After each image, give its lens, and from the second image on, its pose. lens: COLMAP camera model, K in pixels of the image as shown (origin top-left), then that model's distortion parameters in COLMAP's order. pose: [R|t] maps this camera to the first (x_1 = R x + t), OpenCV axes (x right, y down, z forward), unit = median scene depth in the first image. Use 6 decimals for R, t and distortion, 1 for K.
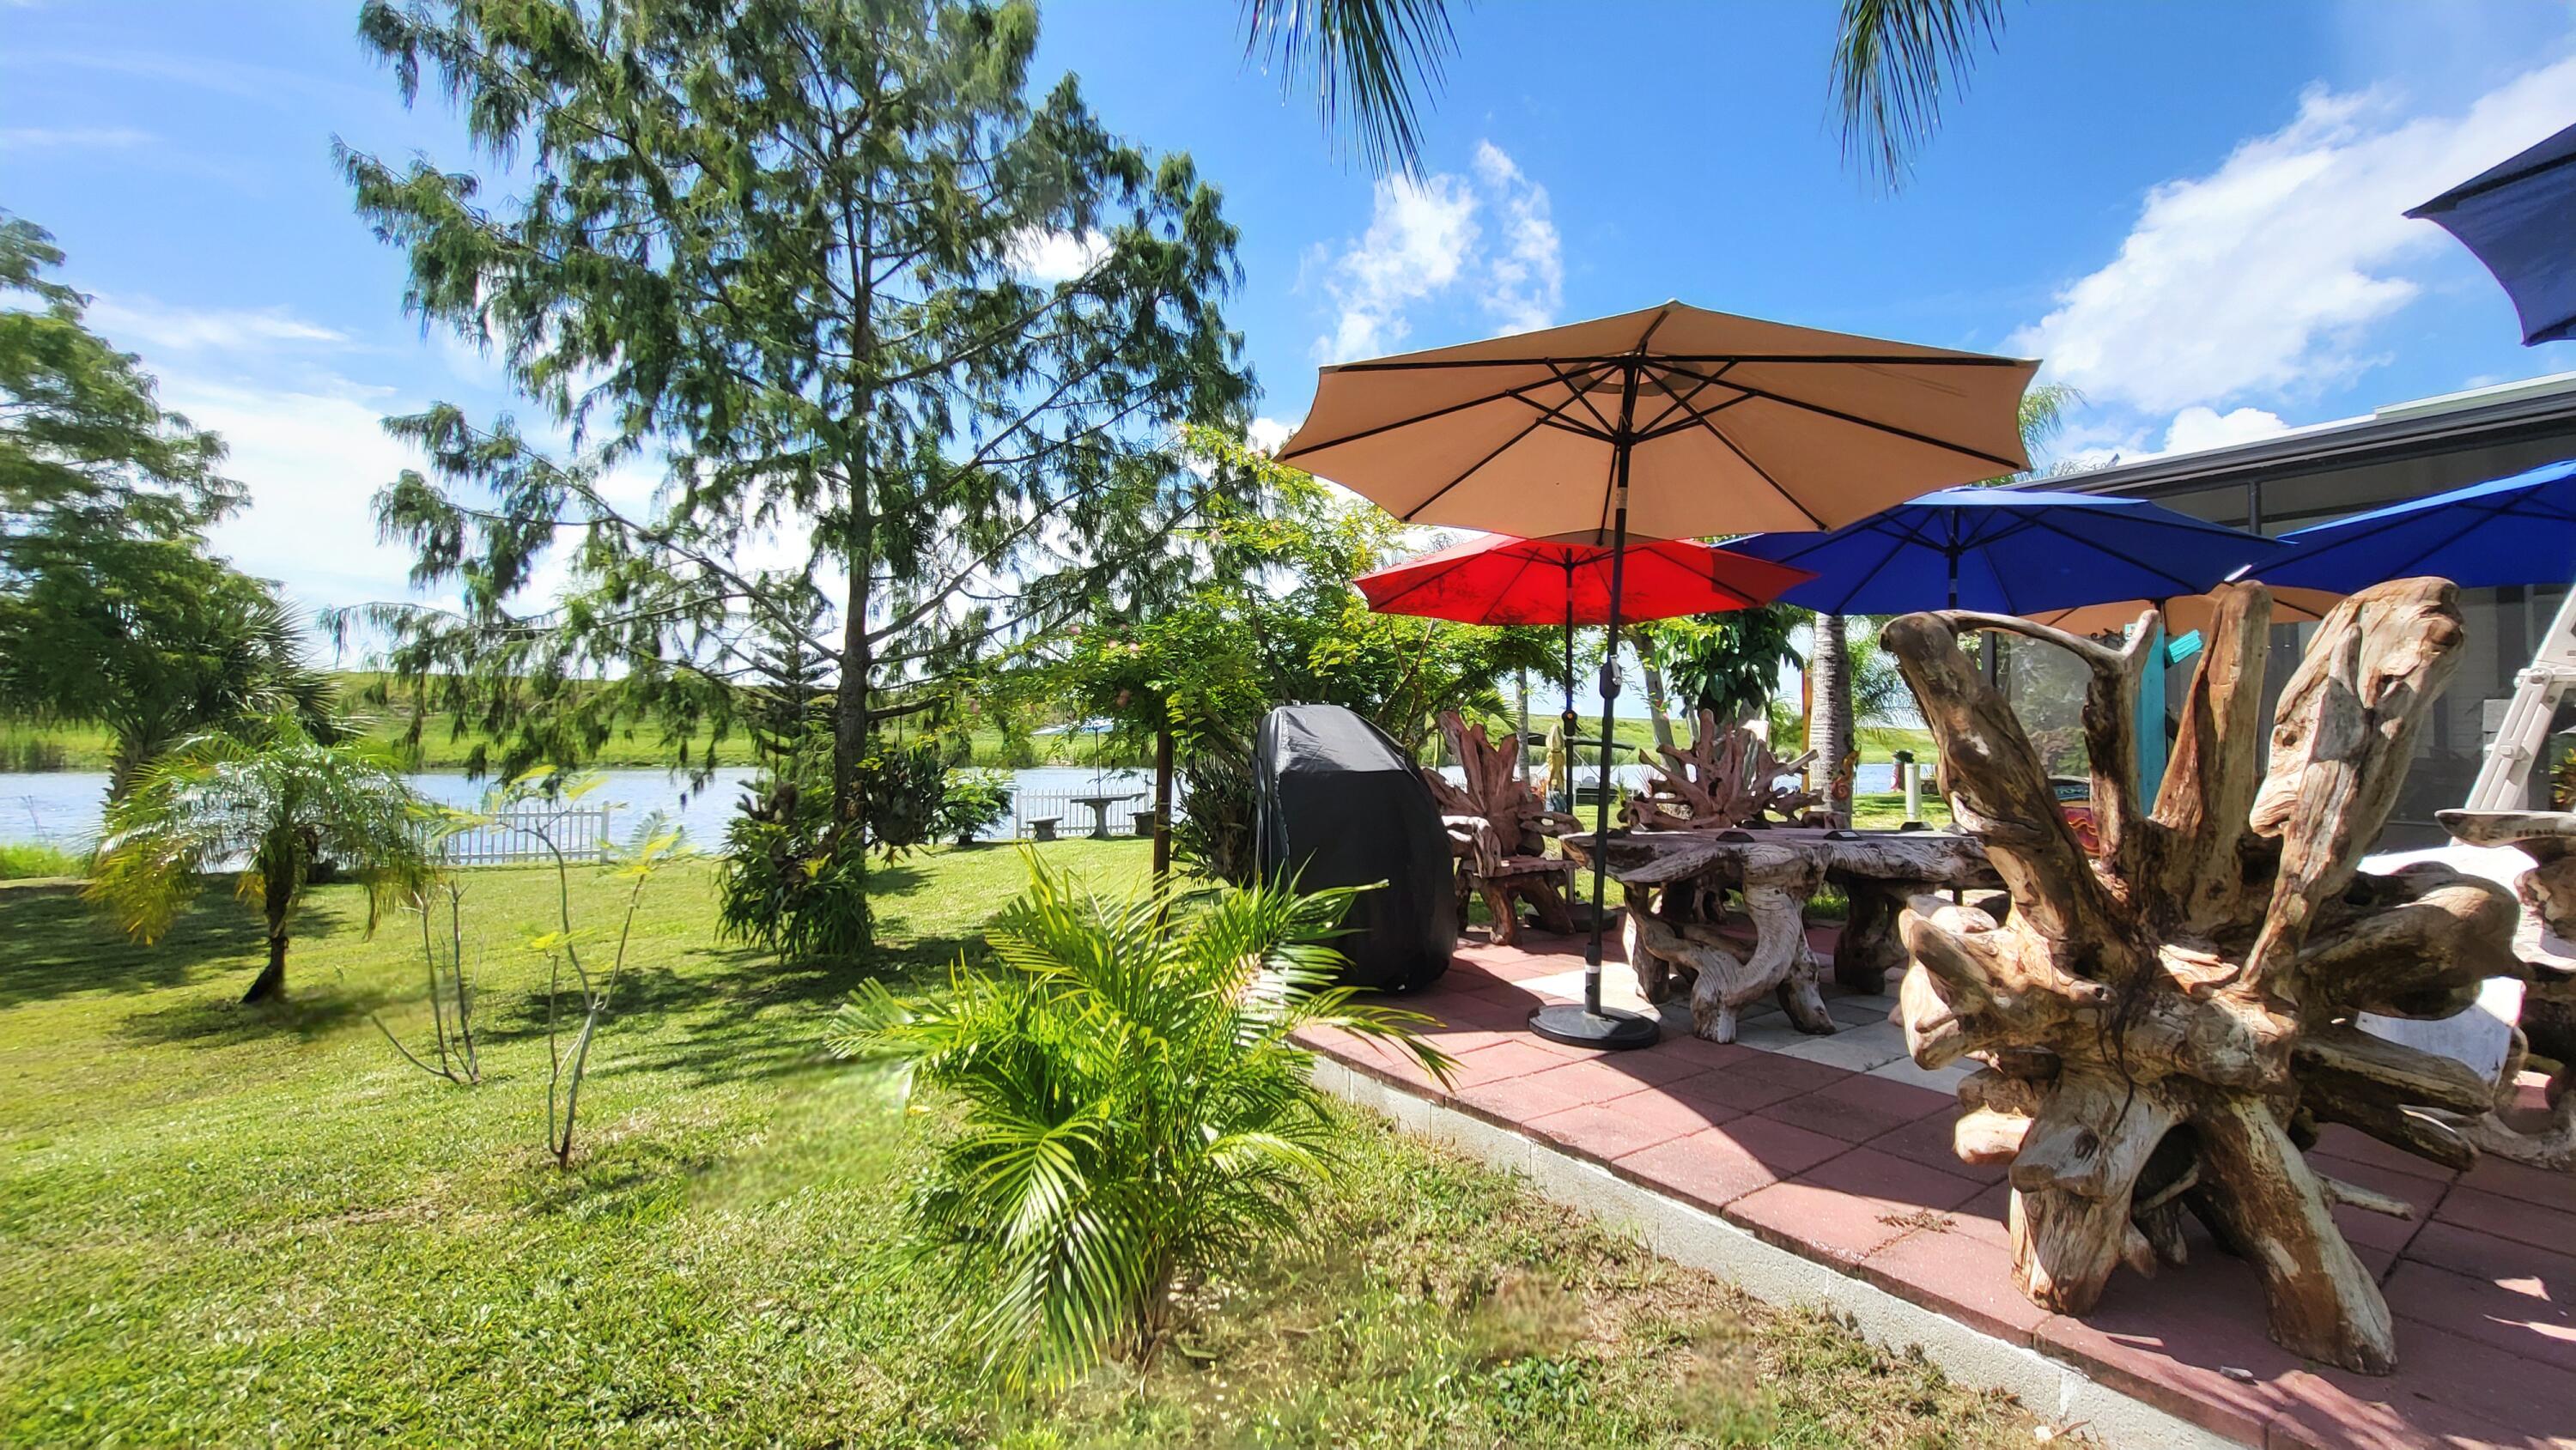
lens RADIAL K [[1022.2, 0, 1275.1], [0, 1022.2, 725.2], [0, 0, 1]] dist [0.001666, -0.001920]
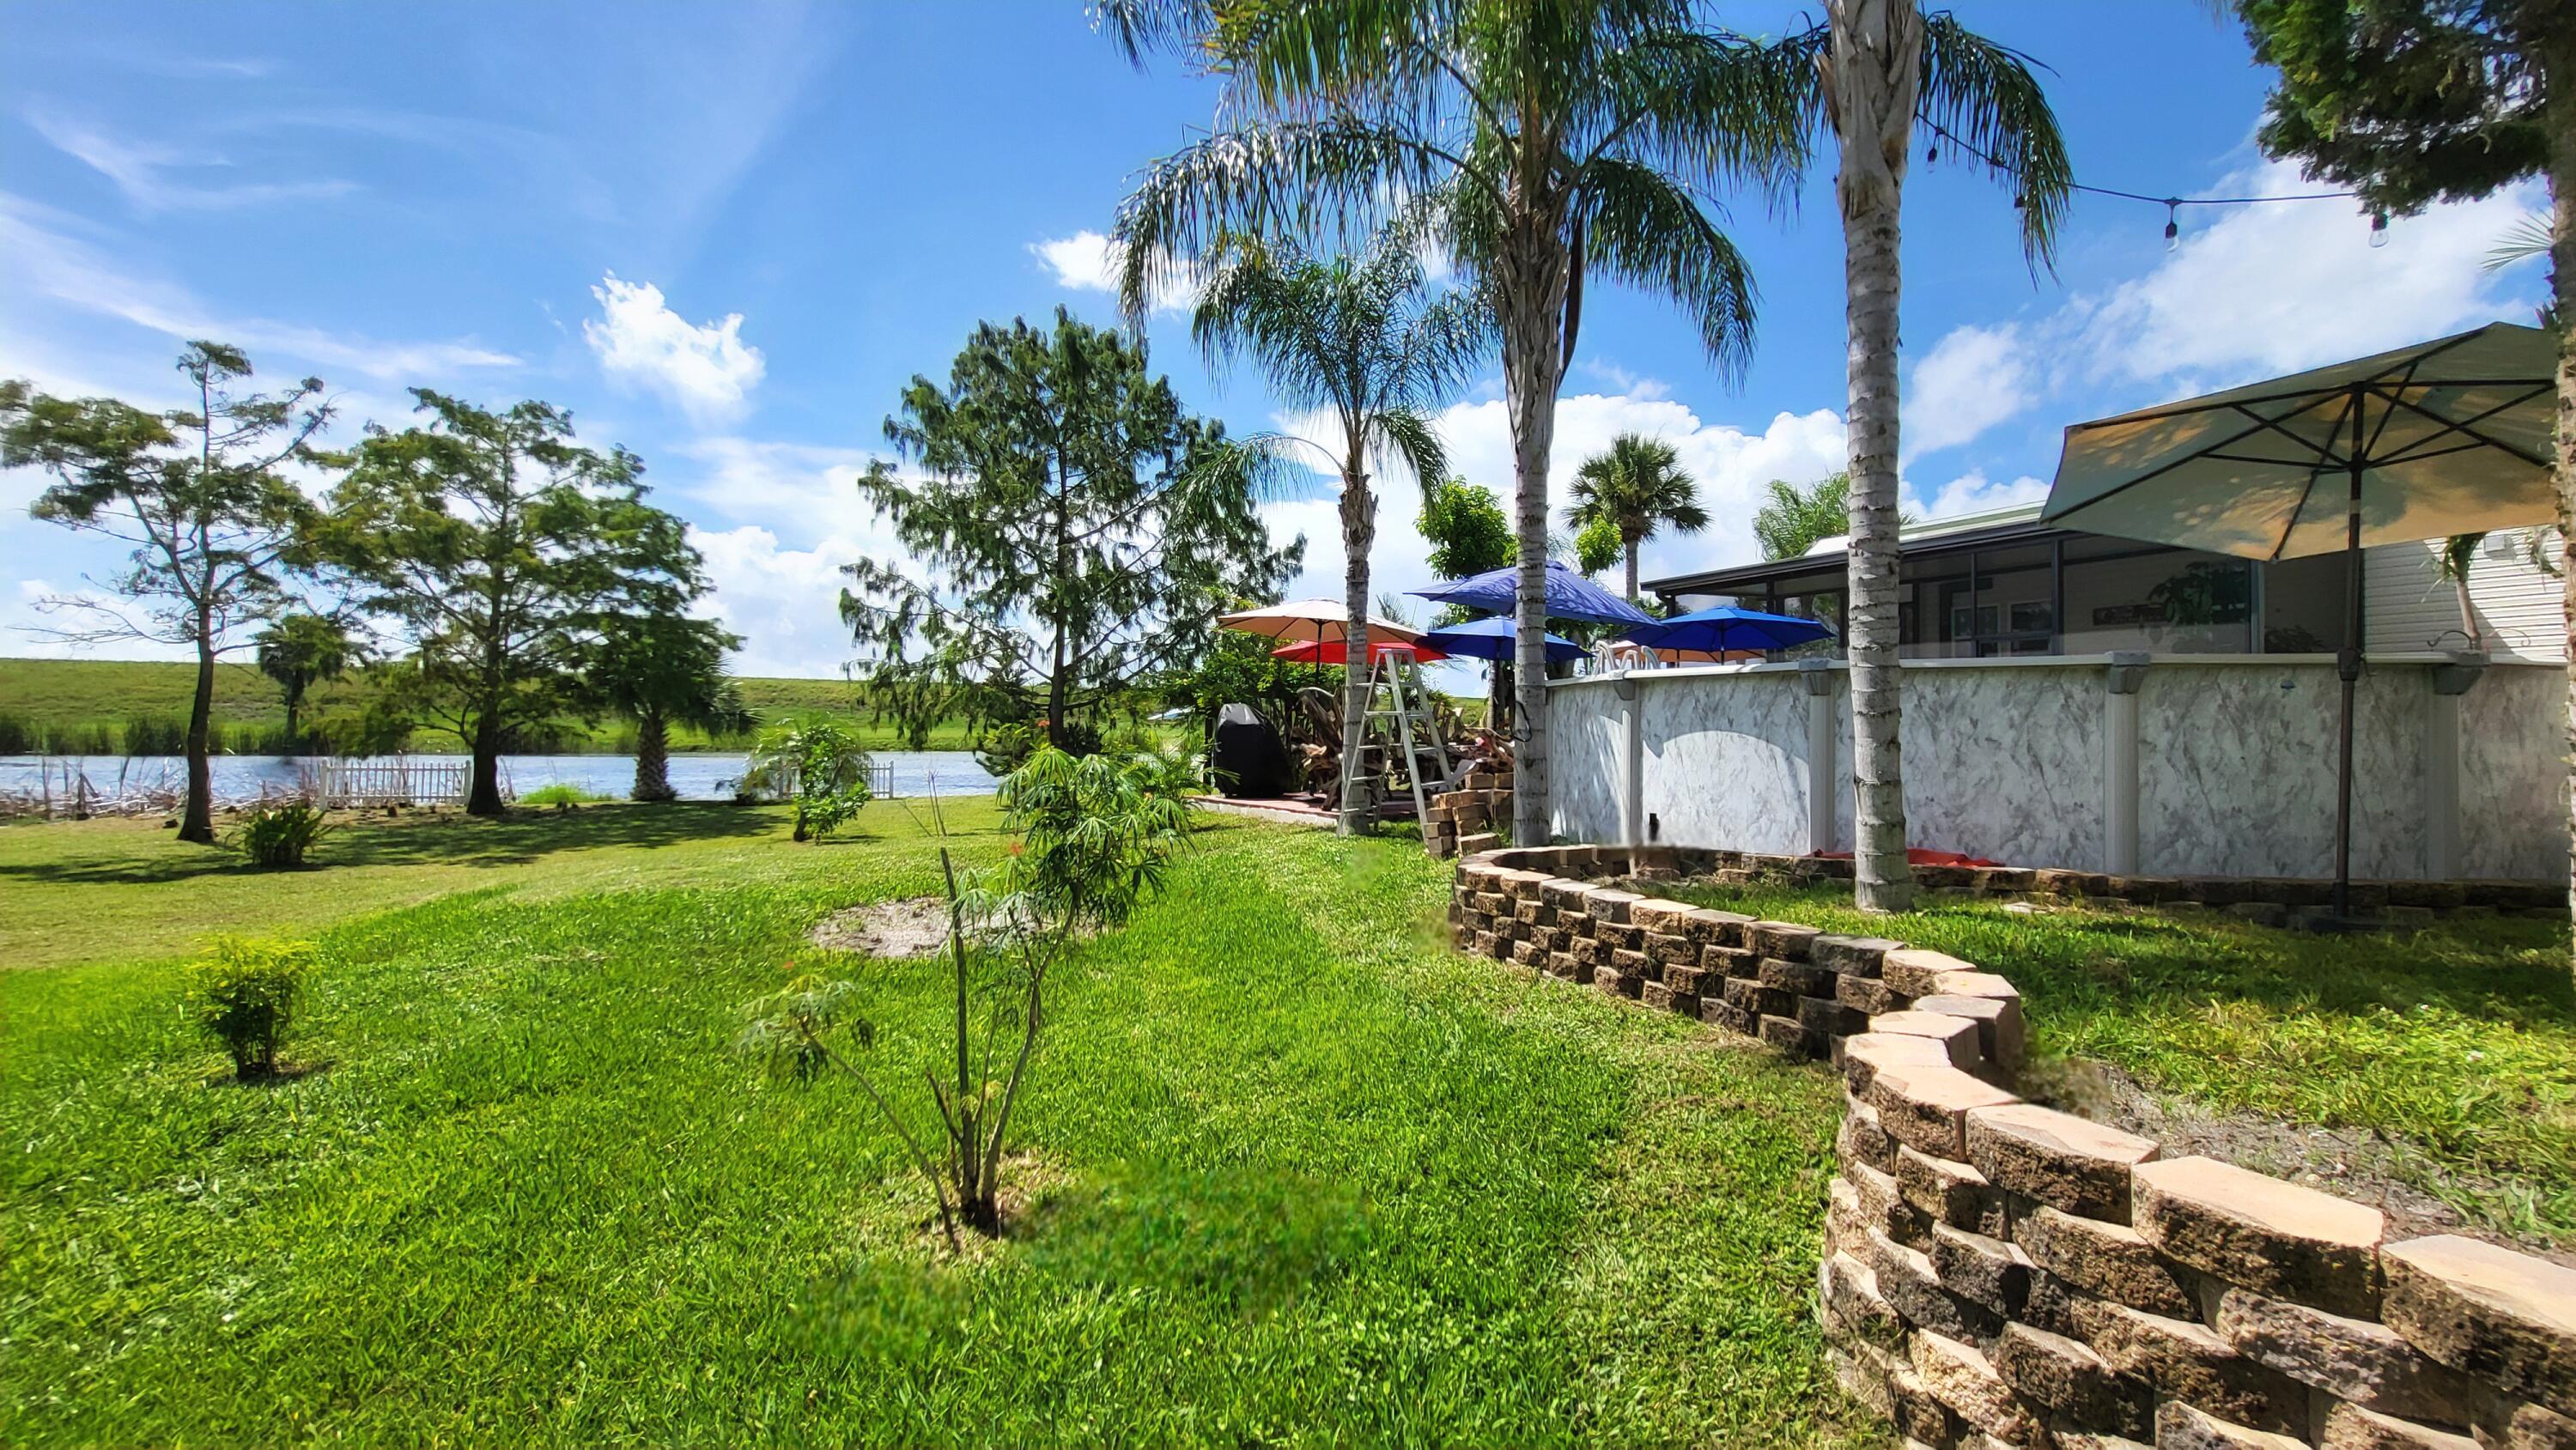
lens RADIAL K [[1022.2, 0, 1292.2], [0, 1022.2, 728.5], [0, 0, 1]] dist [0.001666, -0.001920]
pose [[0.996007, -0.007731, -0.088937, 0.204711], [0.009616, 0.999738, 0.020784, -0.003789], [0.088753, -0.021556, 0.995820, -0.900752]]
